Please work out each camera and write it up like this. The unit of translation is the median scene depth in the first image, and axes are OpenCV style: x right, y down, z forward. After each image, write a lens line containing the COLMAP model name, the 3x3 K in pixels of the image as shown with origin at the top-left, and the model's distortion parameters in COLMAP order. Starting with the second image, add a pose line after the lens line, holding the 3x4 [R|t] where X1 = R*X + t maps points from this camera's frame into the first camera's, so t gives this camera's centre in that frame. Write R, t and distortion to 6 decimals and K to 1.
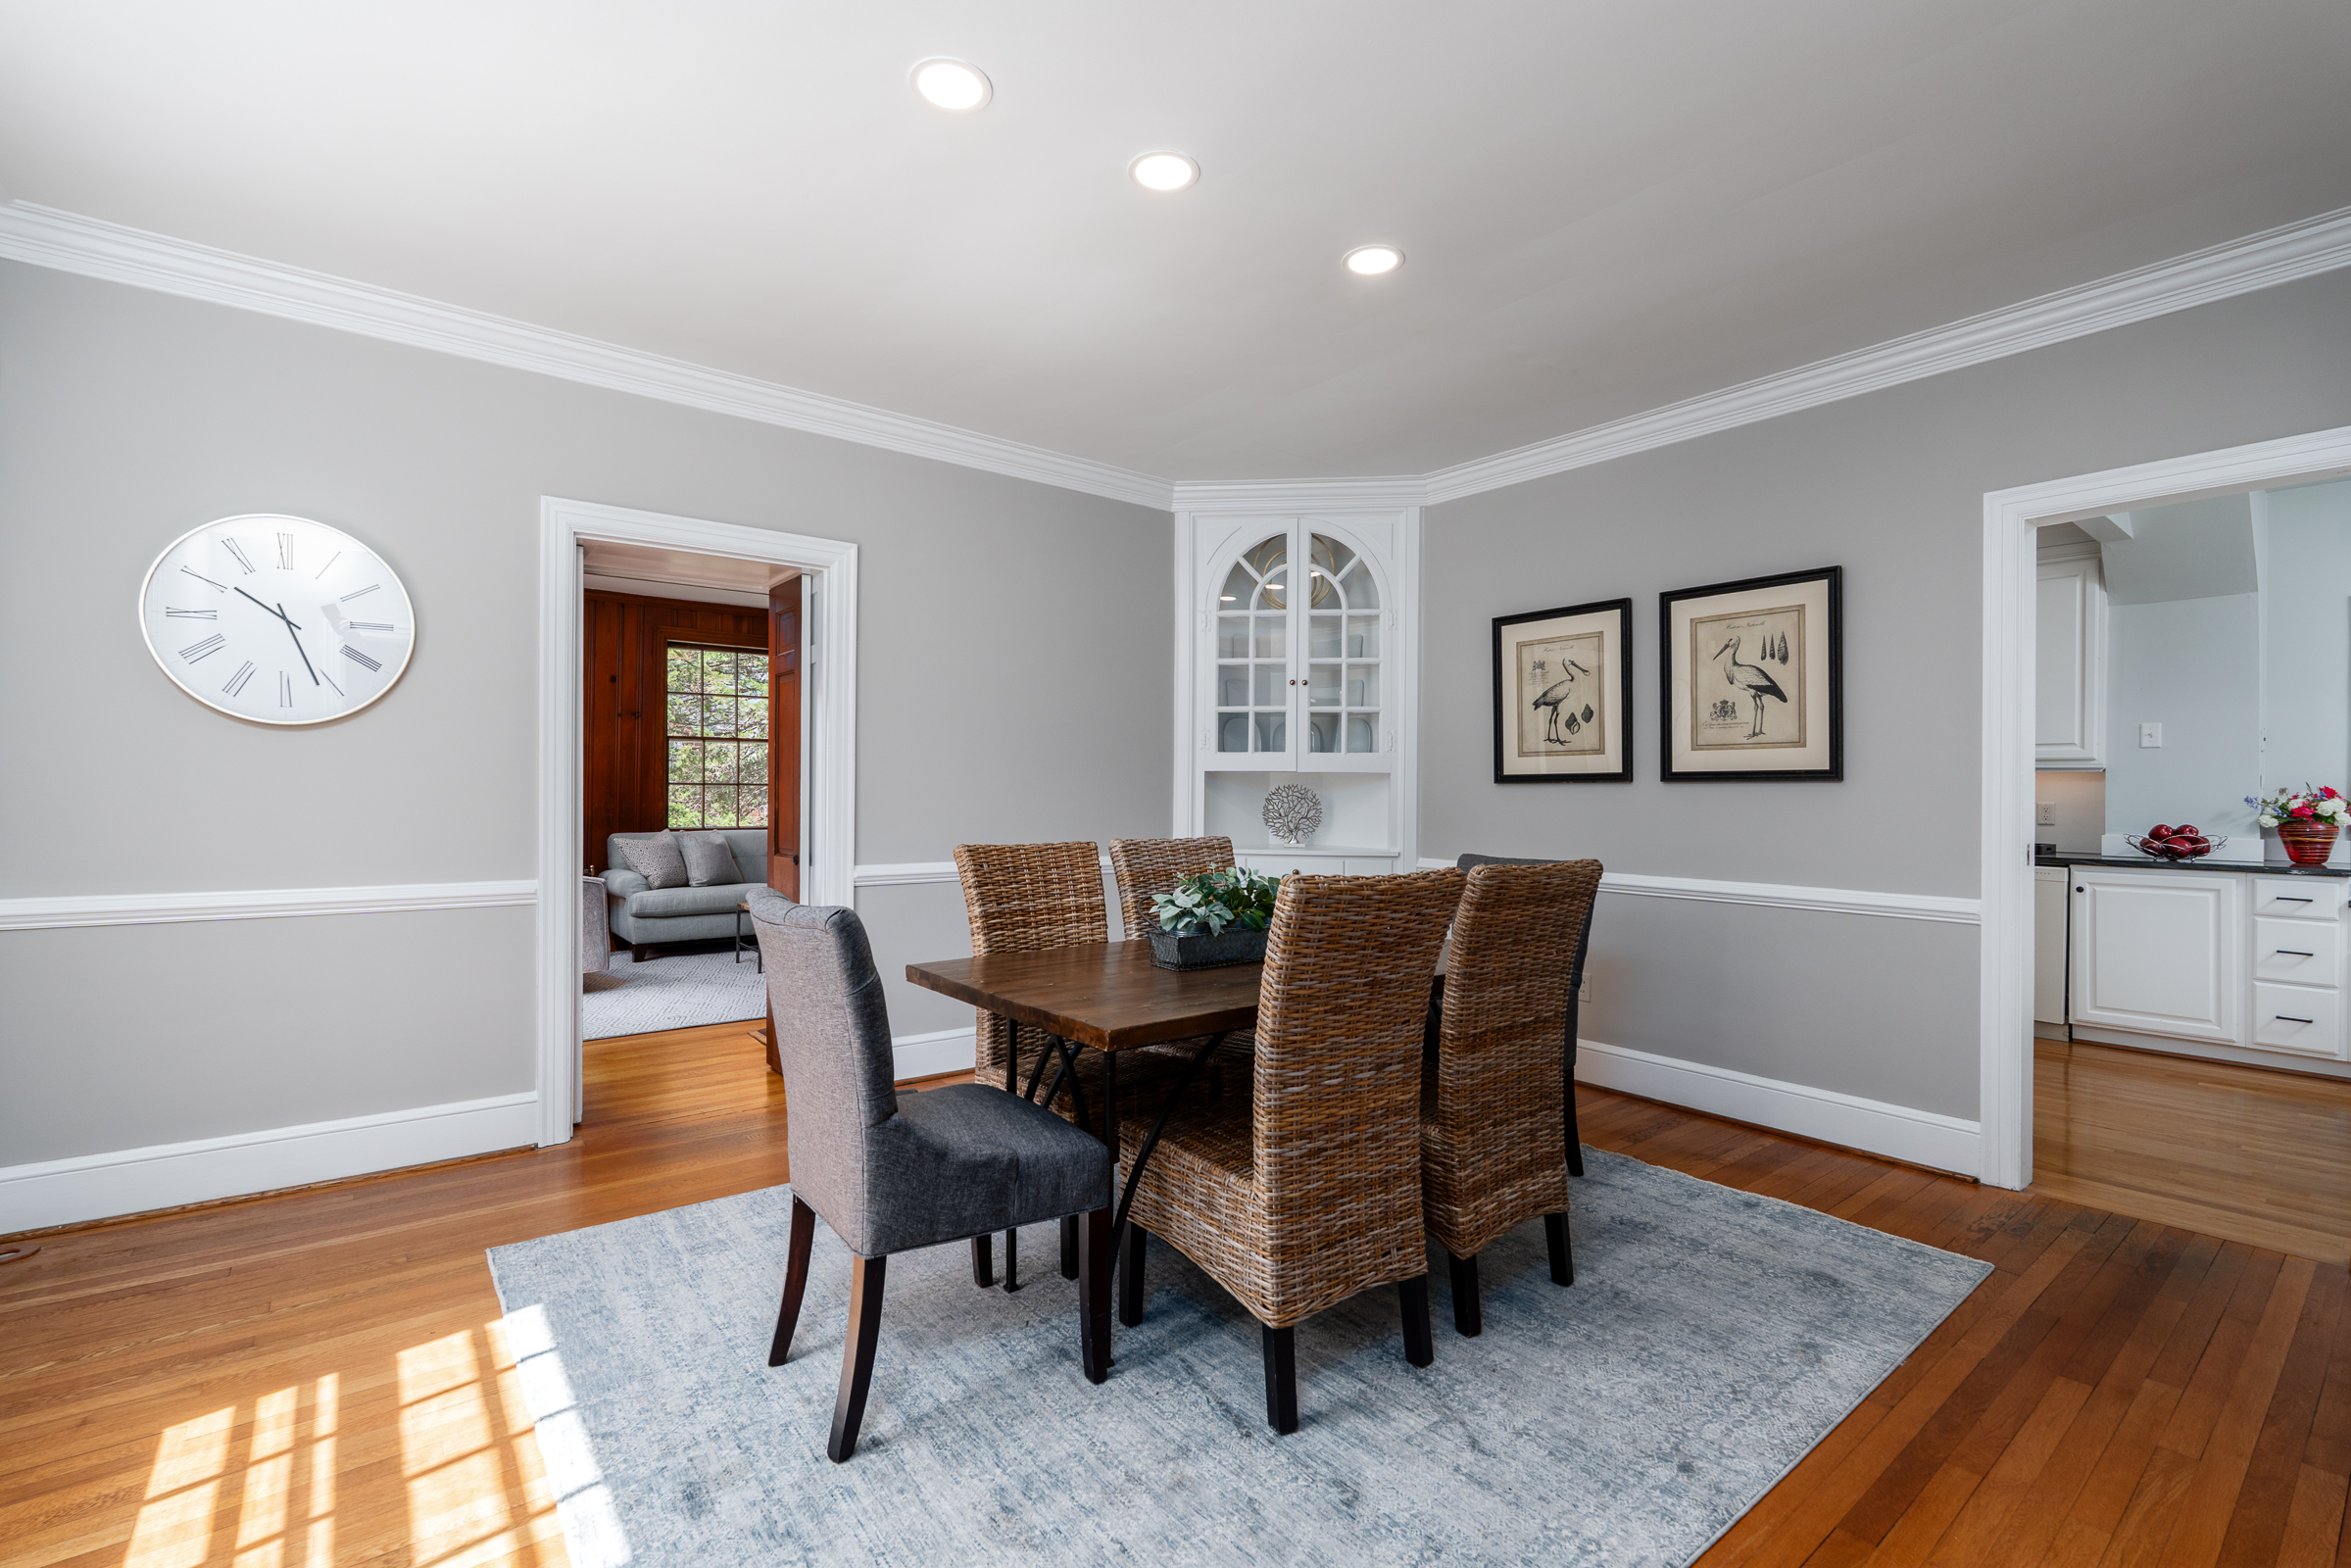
lens RADIAL K [[1048.8, 0, 1177.2], [0, 1048.8, 792.2], [0, 0, 1]] dist [-0.000333, 0.000130]
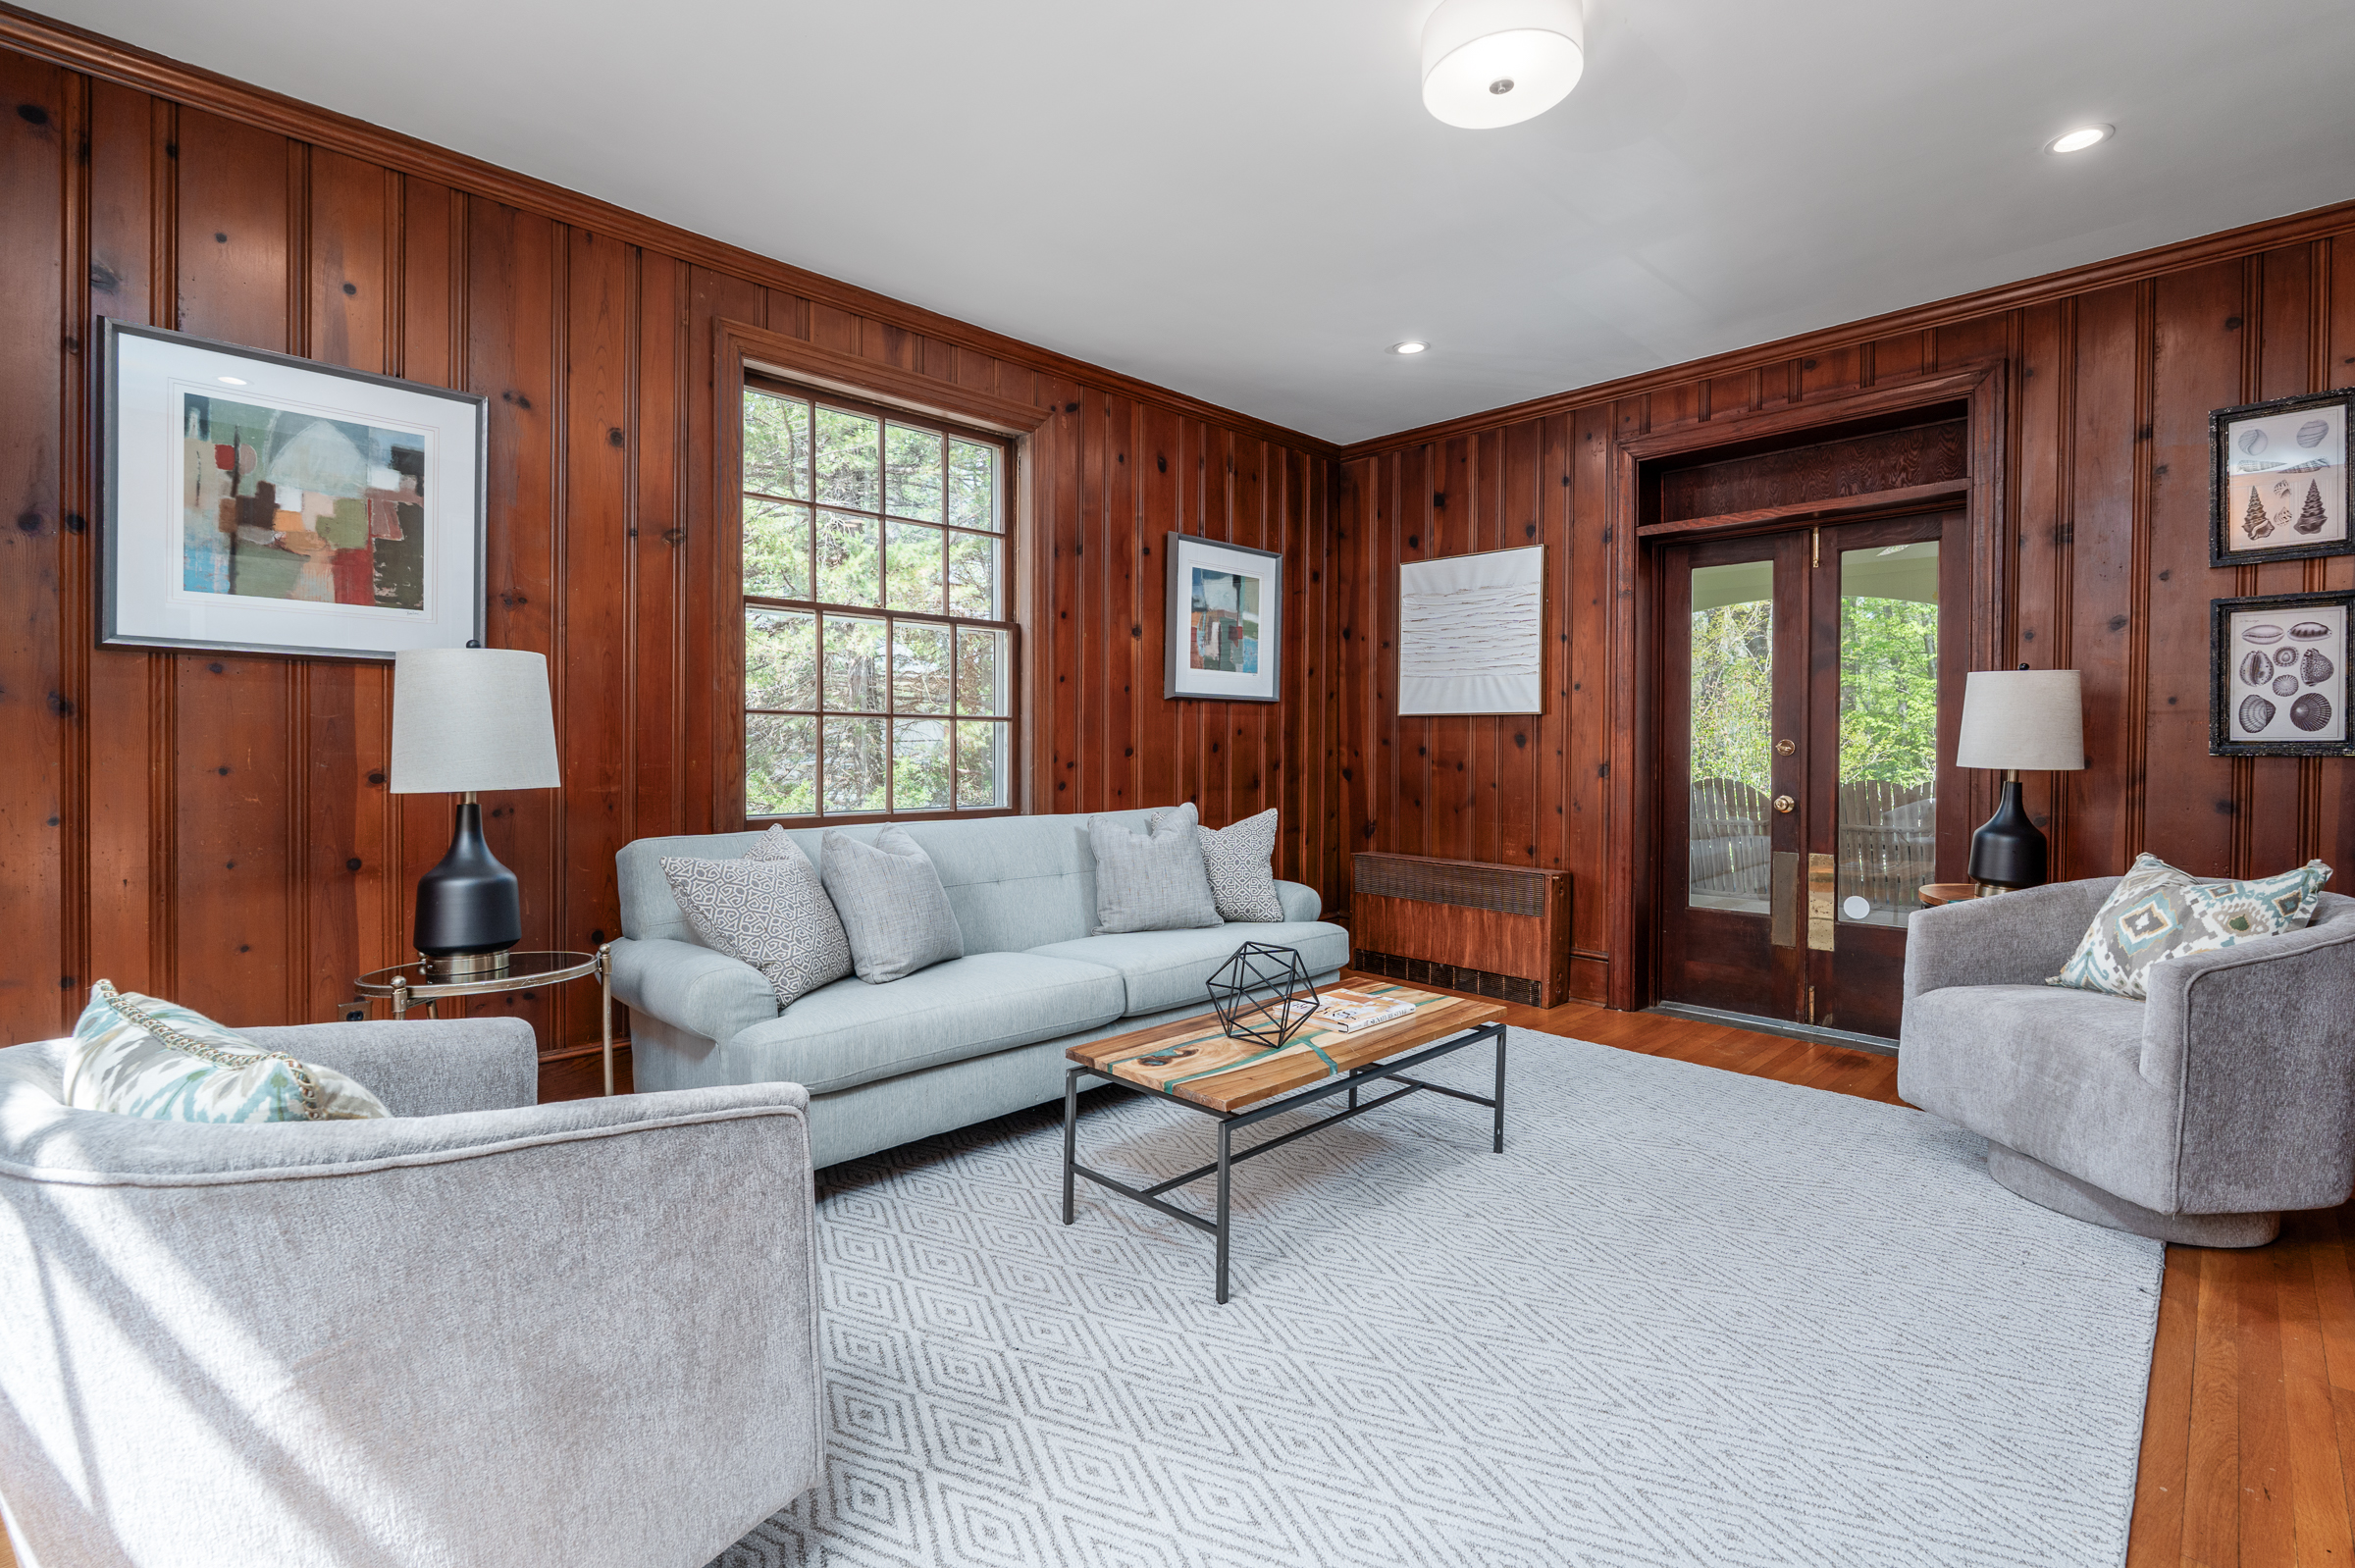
lens RADIAL K [[1074.0, 0, 1177.5], [0, 1074.0, 784.0], [0, 0, 1]] dist [0.000283, 0.000059]
pose [[0.992117, 0.002754, 0.125285, -0.424793], [-0.006026, 0.999650, 0.025749, 0.009652], [-0.125170, -0.026301, 0.991787, 0.642071]]
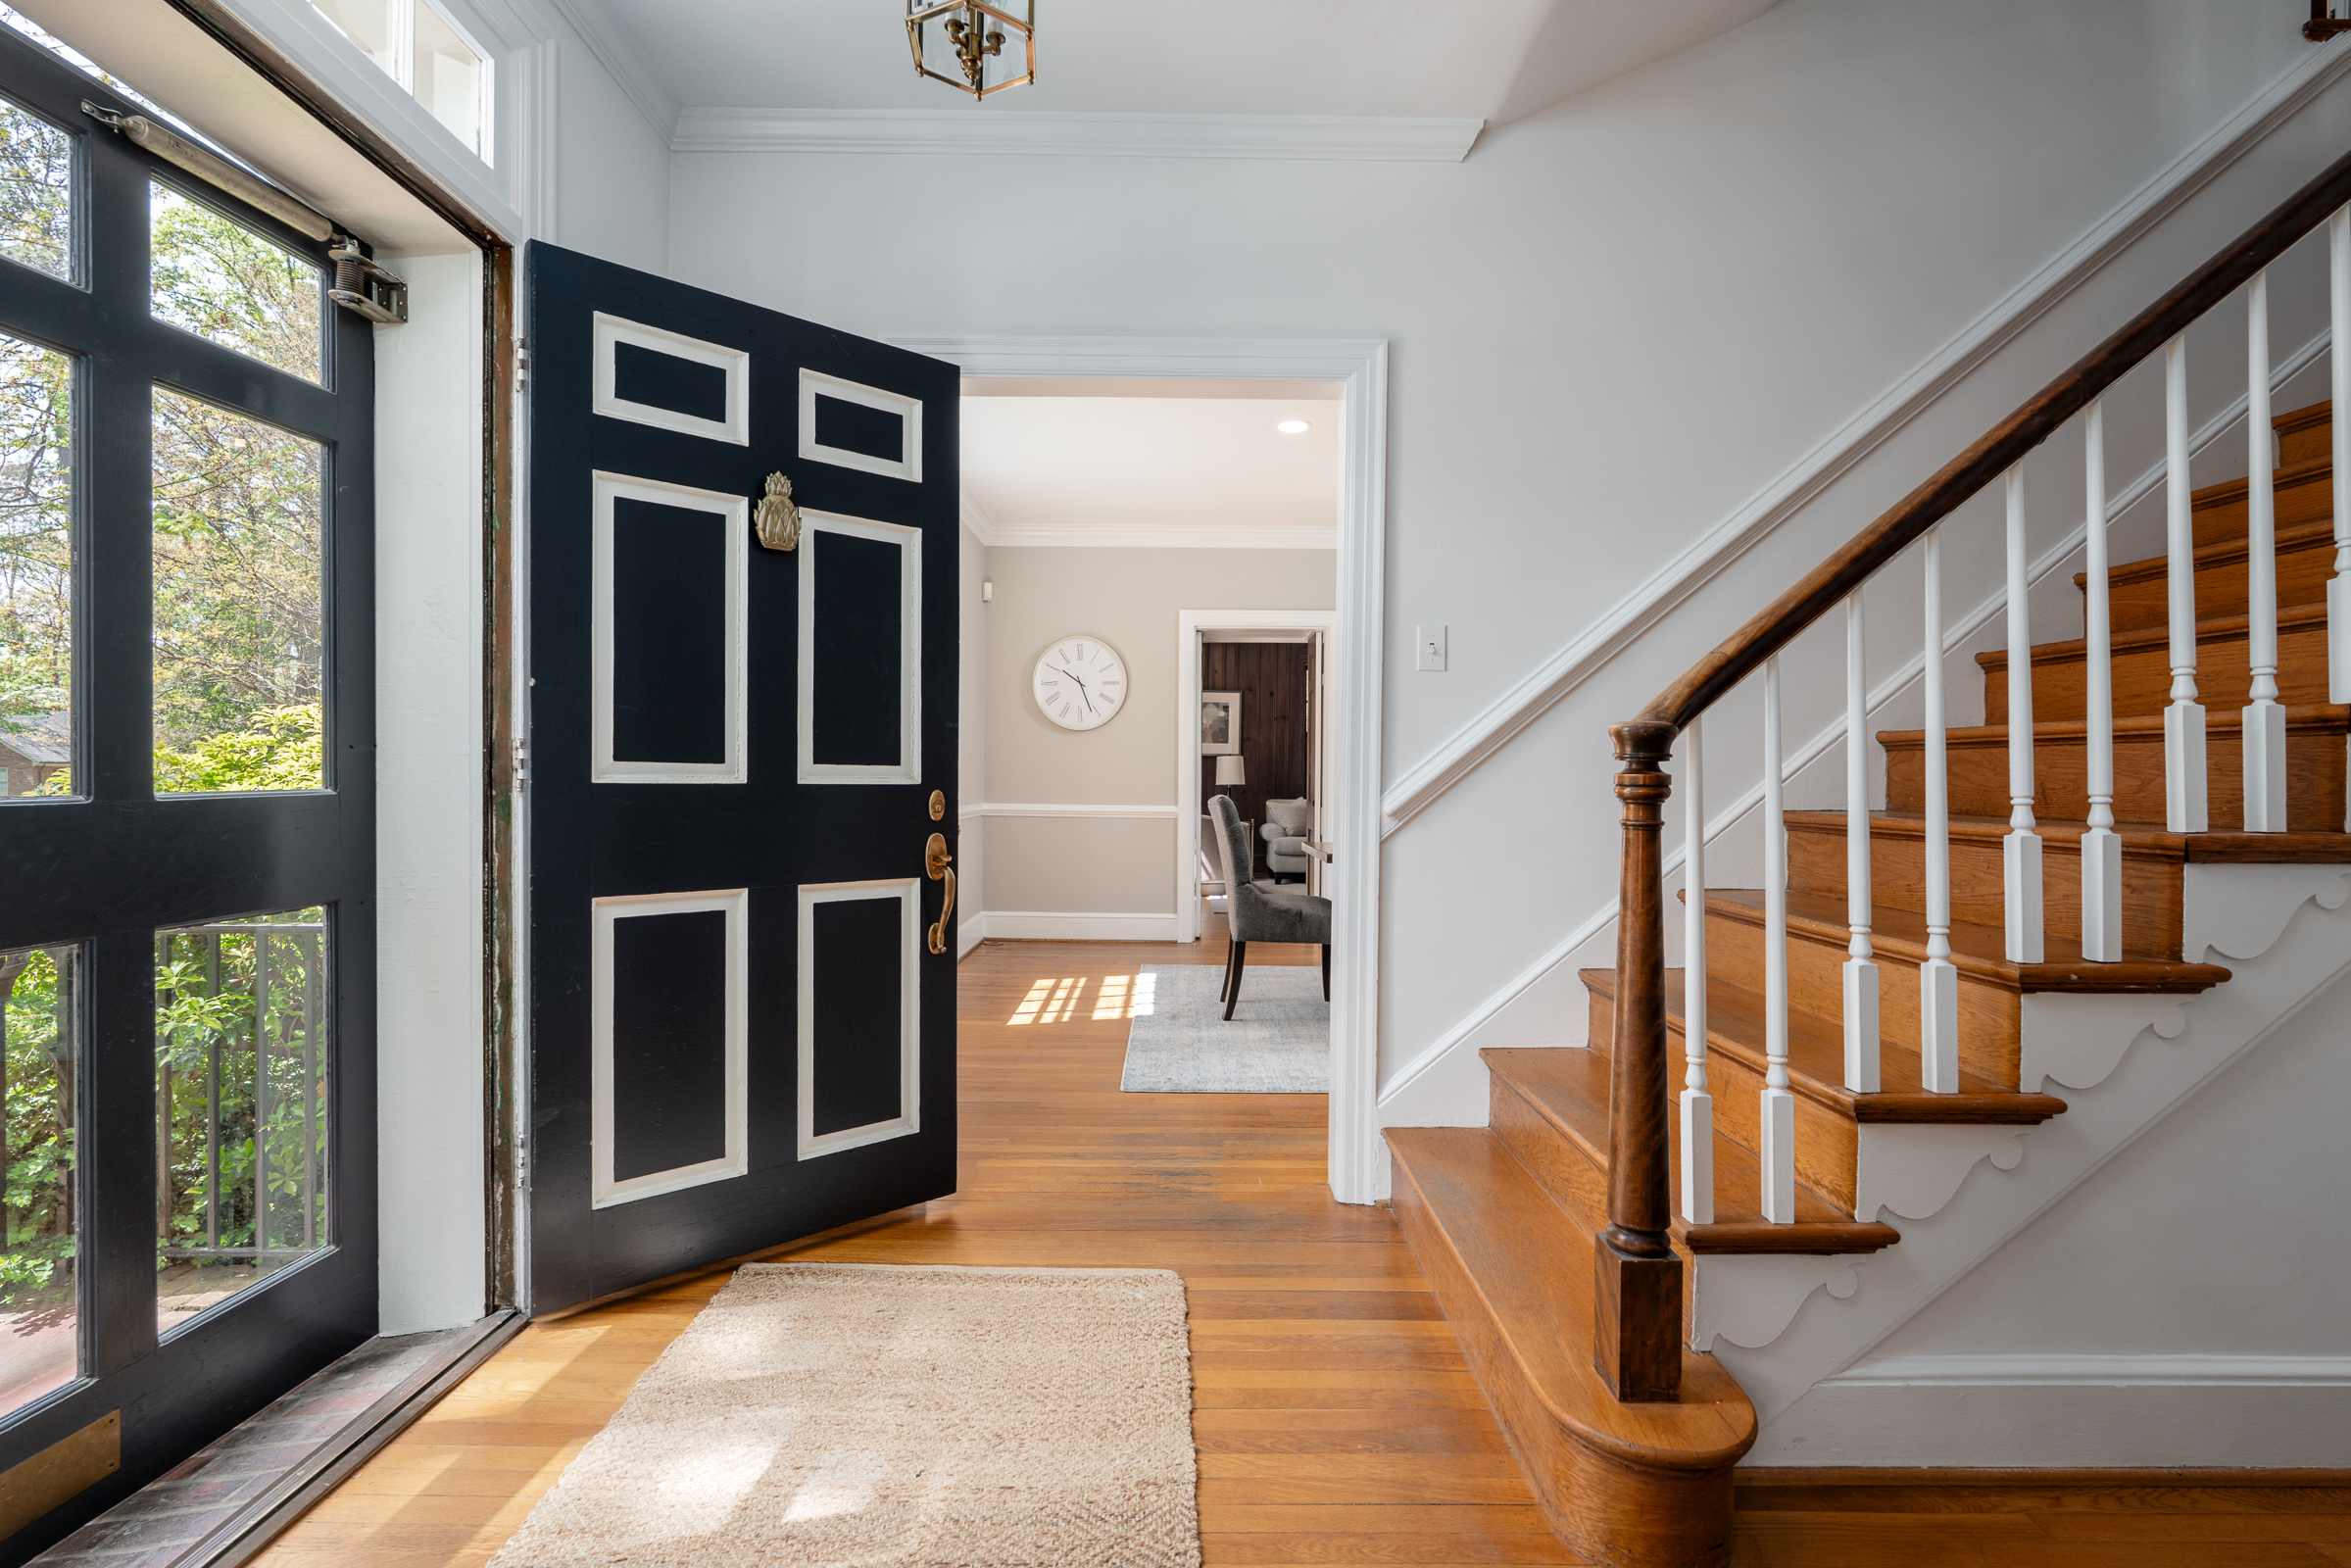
lens RADIAL K [[1072.2, 0, 1175.5], [0, 1072.2, 784.0], [0, 0, 1]] dist [0.000283, 0.000059]
pose [[0.792470, -0.003306, -0.609902, 0.288532], [0.001652, 0.999993, -0.003274, 0.023604], [0.609909, 0.001587, 0.792470, -0.280982]]
